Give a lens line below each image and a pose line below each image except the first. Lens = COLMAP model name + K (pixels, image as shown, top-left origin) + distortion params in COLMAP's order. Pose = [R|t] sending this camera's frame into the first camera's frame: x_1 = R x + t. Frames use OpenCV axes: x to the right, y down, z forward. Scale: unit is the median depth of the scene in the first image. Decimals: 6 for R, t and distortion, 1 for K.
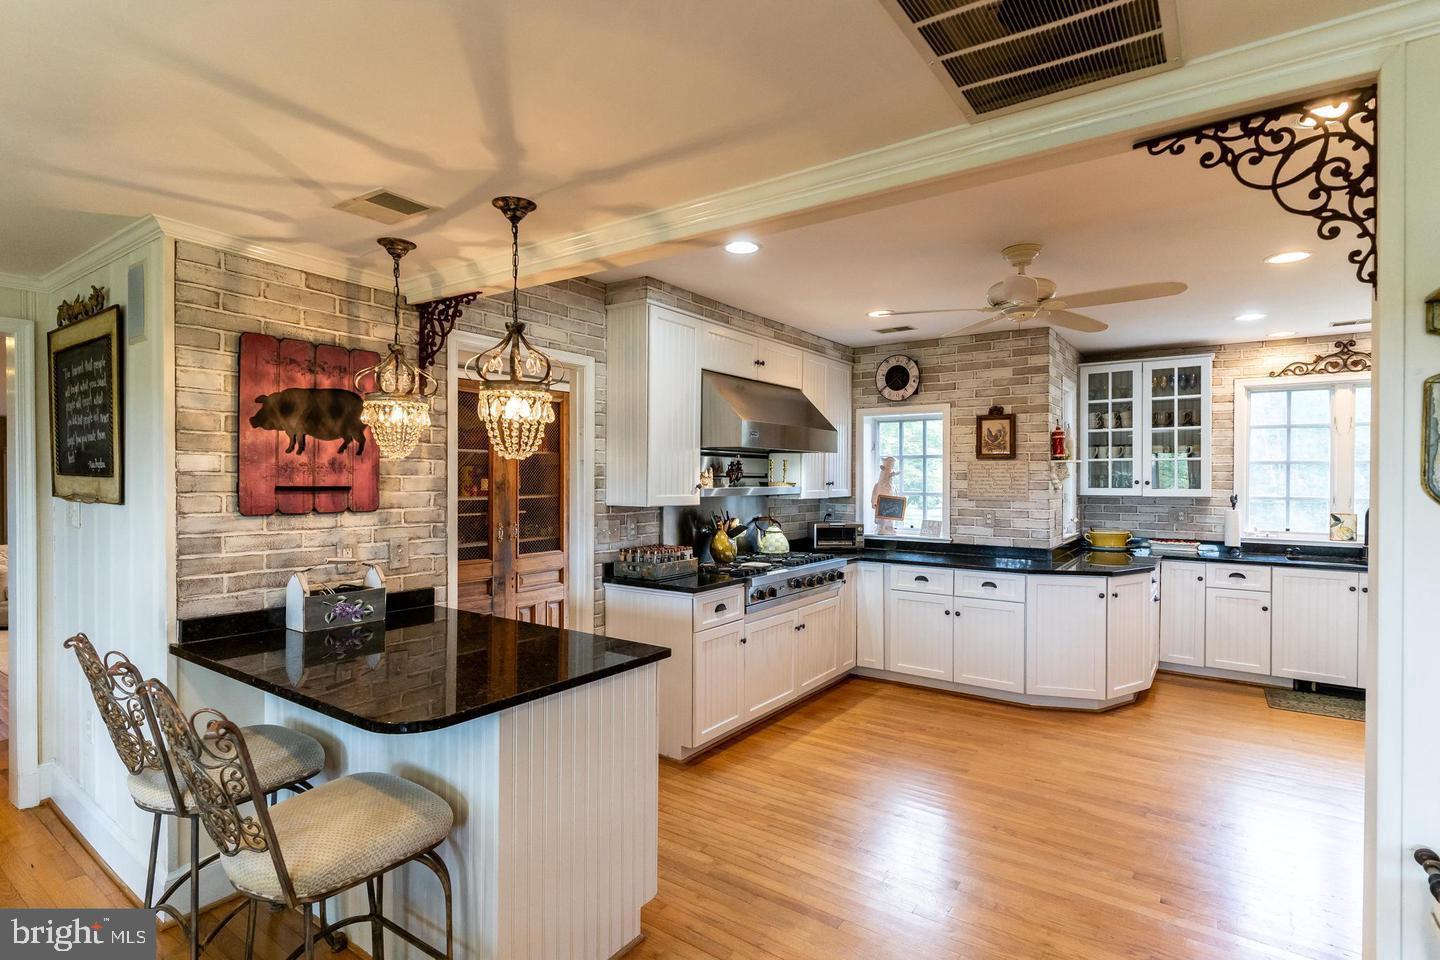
lens RADIAL K [[695.2, 0, 722.0], [0, 695.2, 482.9], [0, 0, 1]] dist [0.001729, -0.002503]
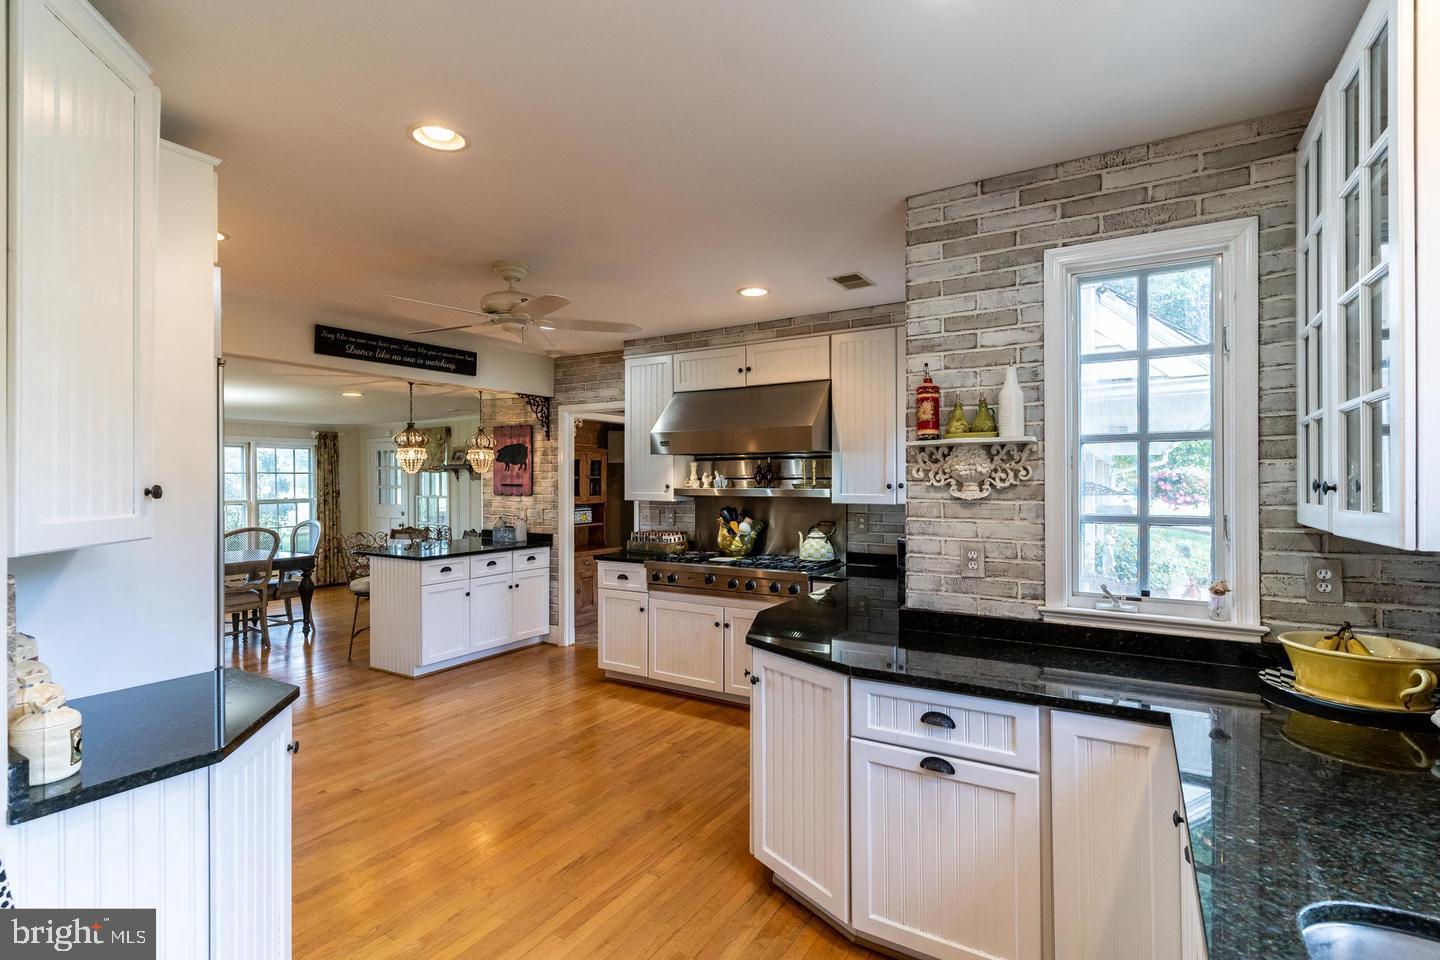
lens RADIAL K [[695.2, 0, 718.2], [0, 695.2, 479.8], [0, 0, 1]] dist [0.001729, -0.002503]
pose [[0.066578, -0.005075, -0.997768, 1.358205], [-0.005724, 0.999969, -0.005468, -0.001098], [0.997765, 0.006075, 0.066546, 1.105798]]
